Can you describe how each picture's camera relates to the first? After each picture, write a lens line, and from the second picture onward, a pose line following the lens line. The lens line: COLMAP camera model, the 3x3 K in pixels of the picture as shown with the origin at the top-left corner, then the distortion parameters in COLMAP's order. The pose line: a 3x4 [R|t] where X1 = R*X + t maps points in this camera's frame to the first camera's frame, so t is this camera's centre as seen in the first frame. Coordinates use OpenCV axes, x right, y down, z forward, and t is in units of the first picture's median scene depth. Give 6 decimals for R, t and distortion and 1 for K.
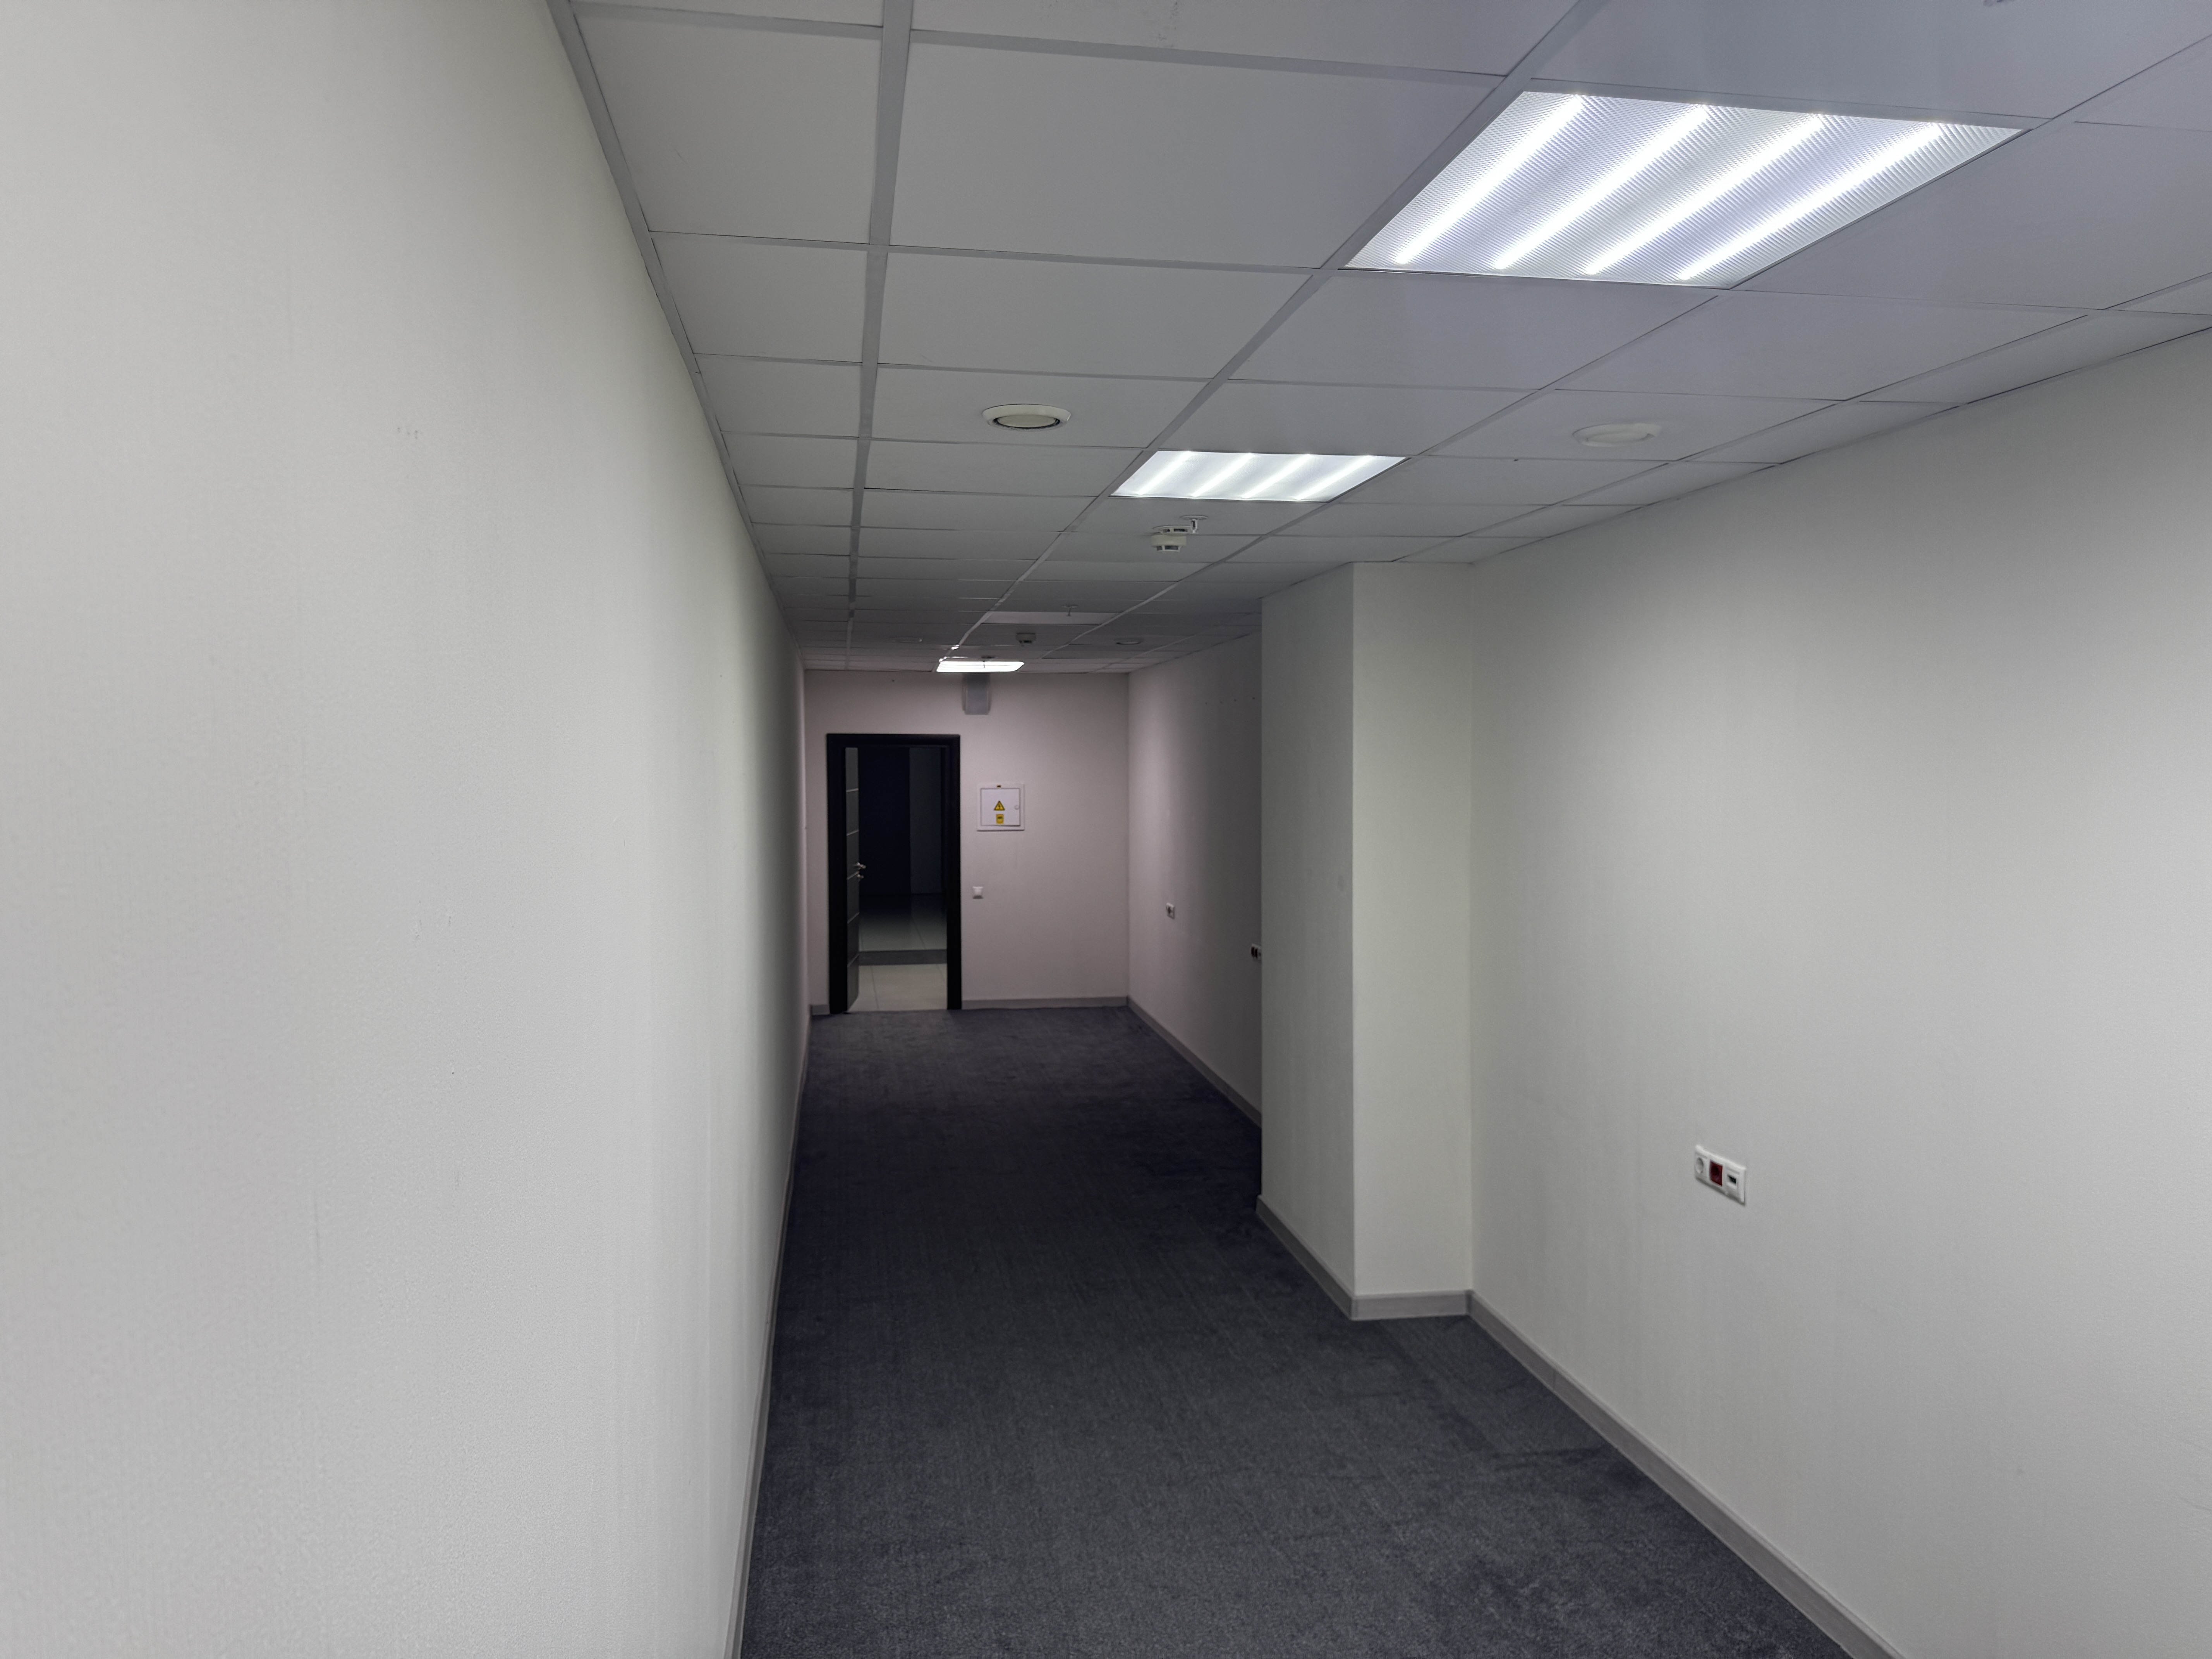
lens RADIAL K [[1560.8, 0, 1106.0], [0, 1560.8, 829.5], [0, 0, 1]] dist [0.000298, -0.000013]
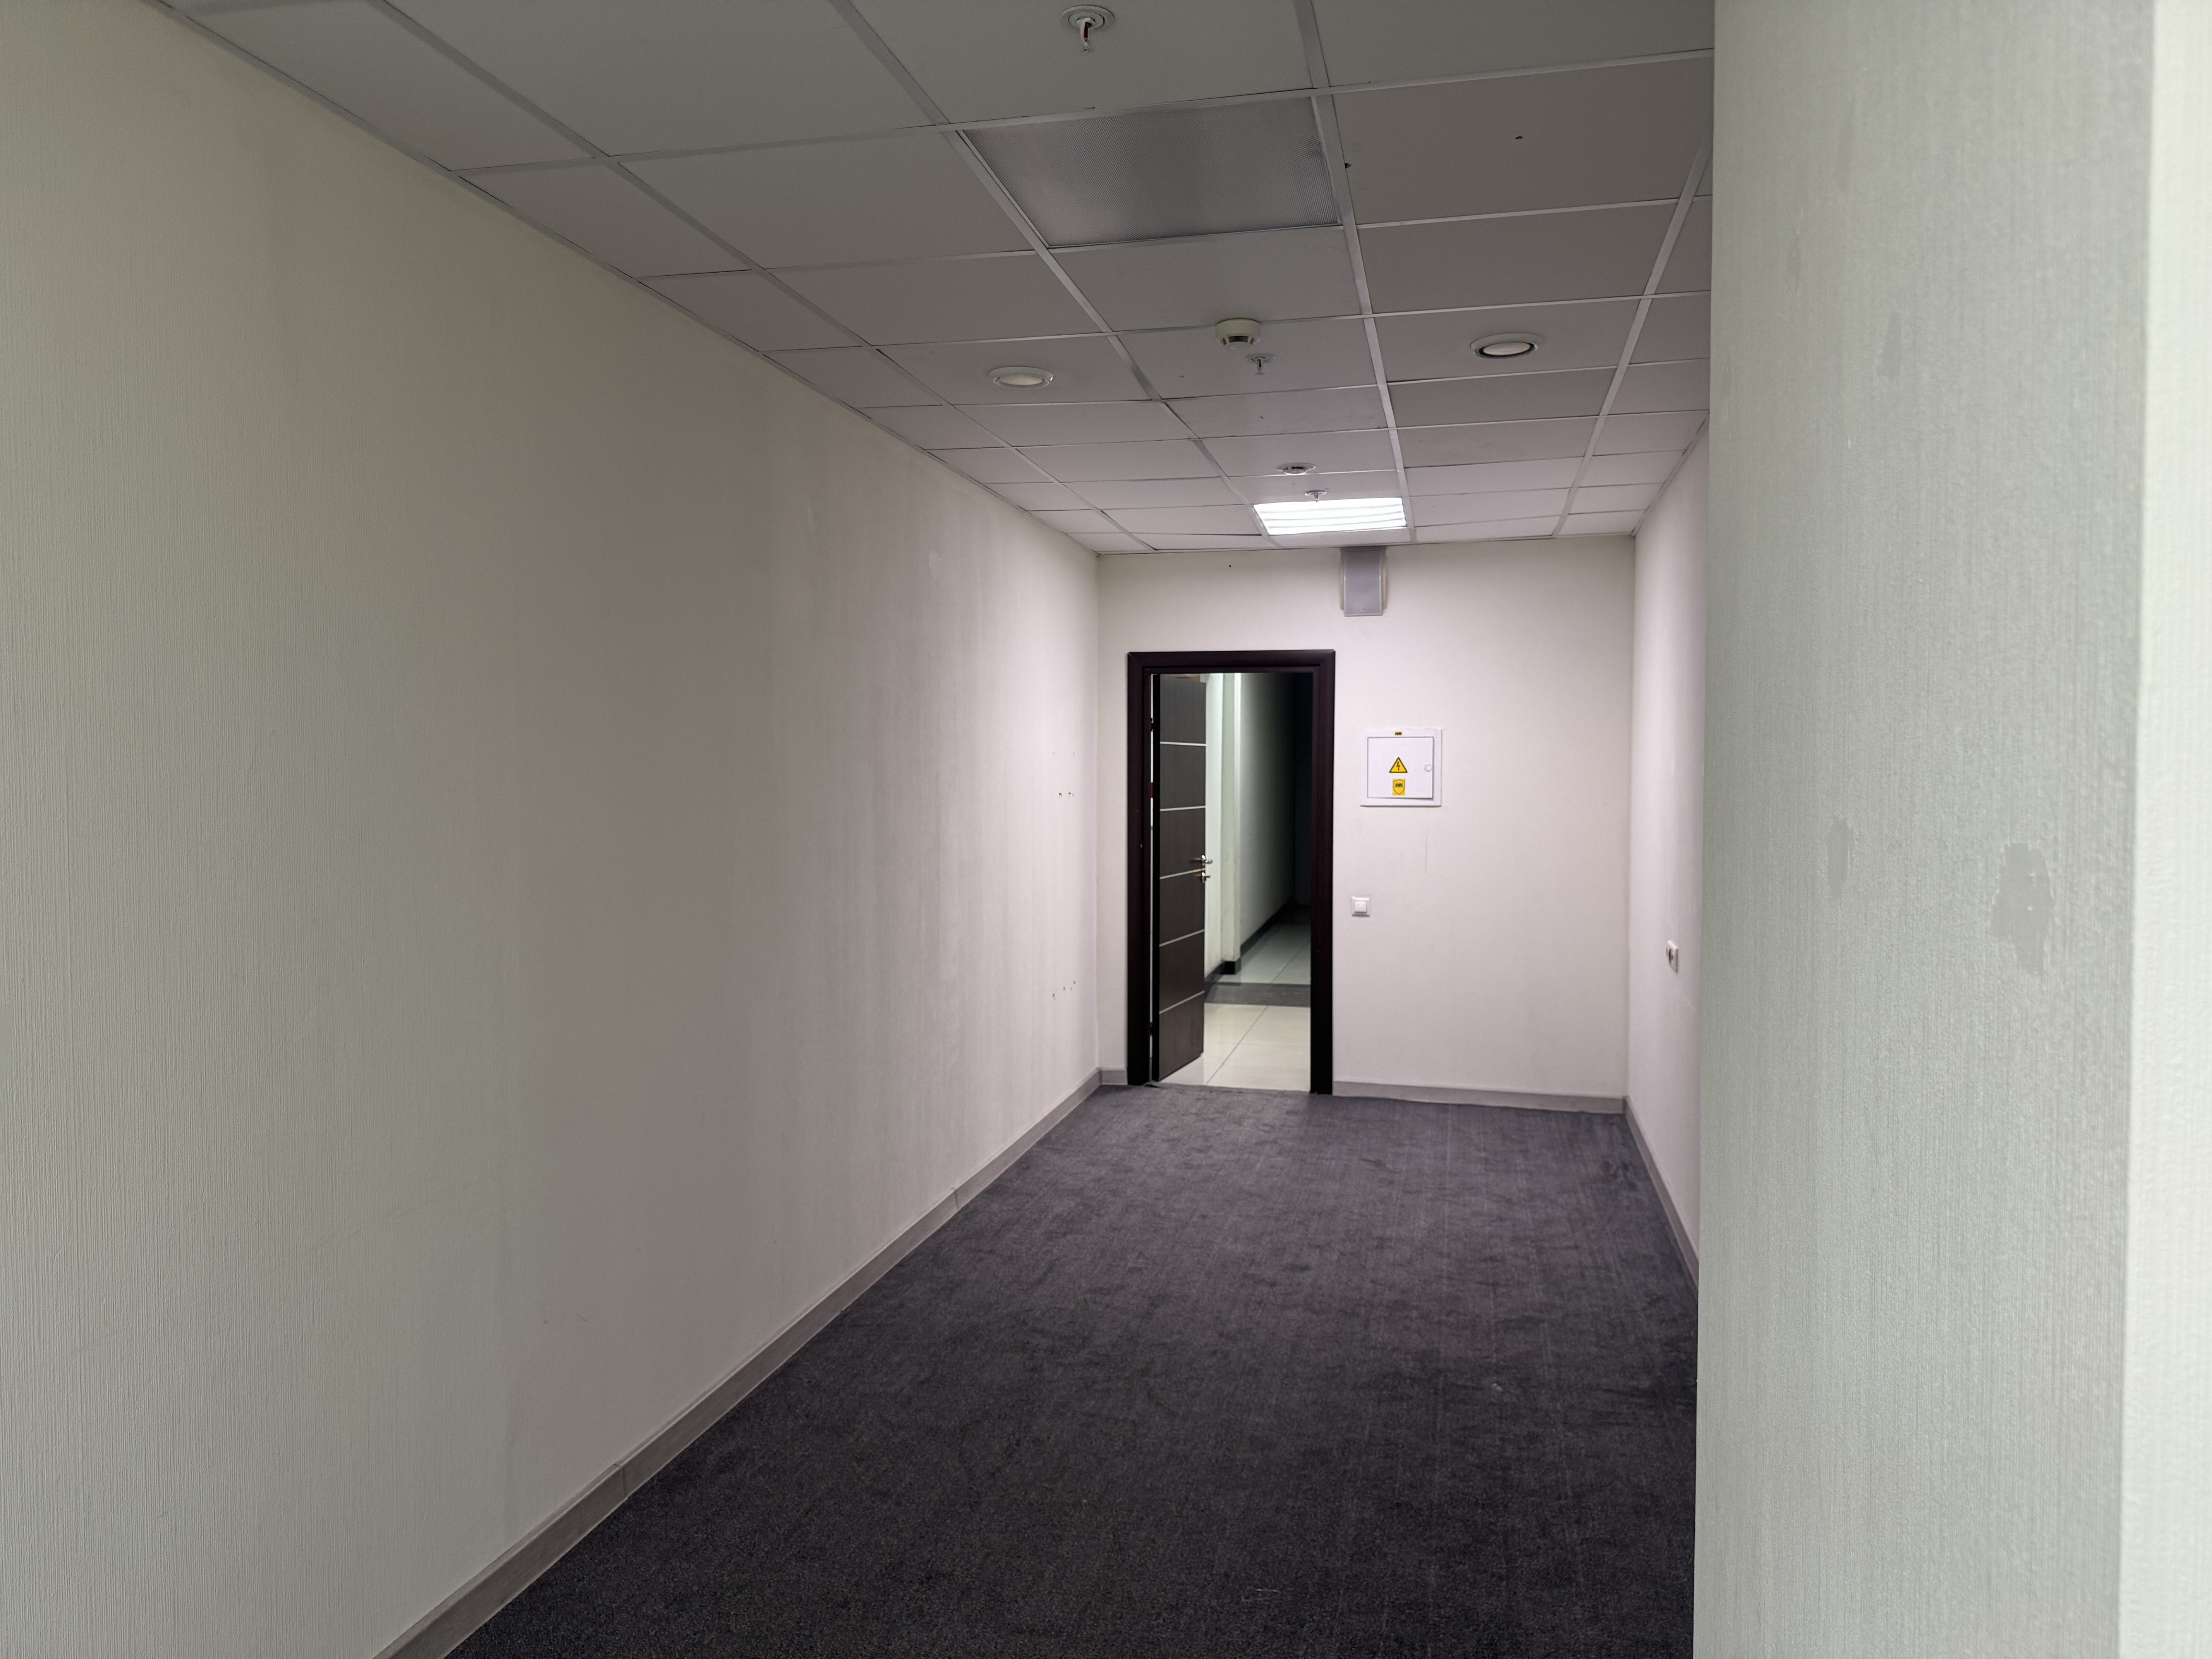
lens RADIAL K [[1549.9, 0, 1106.0], [0, 1549.9, 829.5], [0, 0, 1]] dist [0.121209, -0.002241]
pose [[0.922259, 0.021029, -0.386001, 0.061127], [-0.024179, 0.999702, -0.003308, 0.014469], [0.385816, 0.012384, 0.922493, 0.397032]]
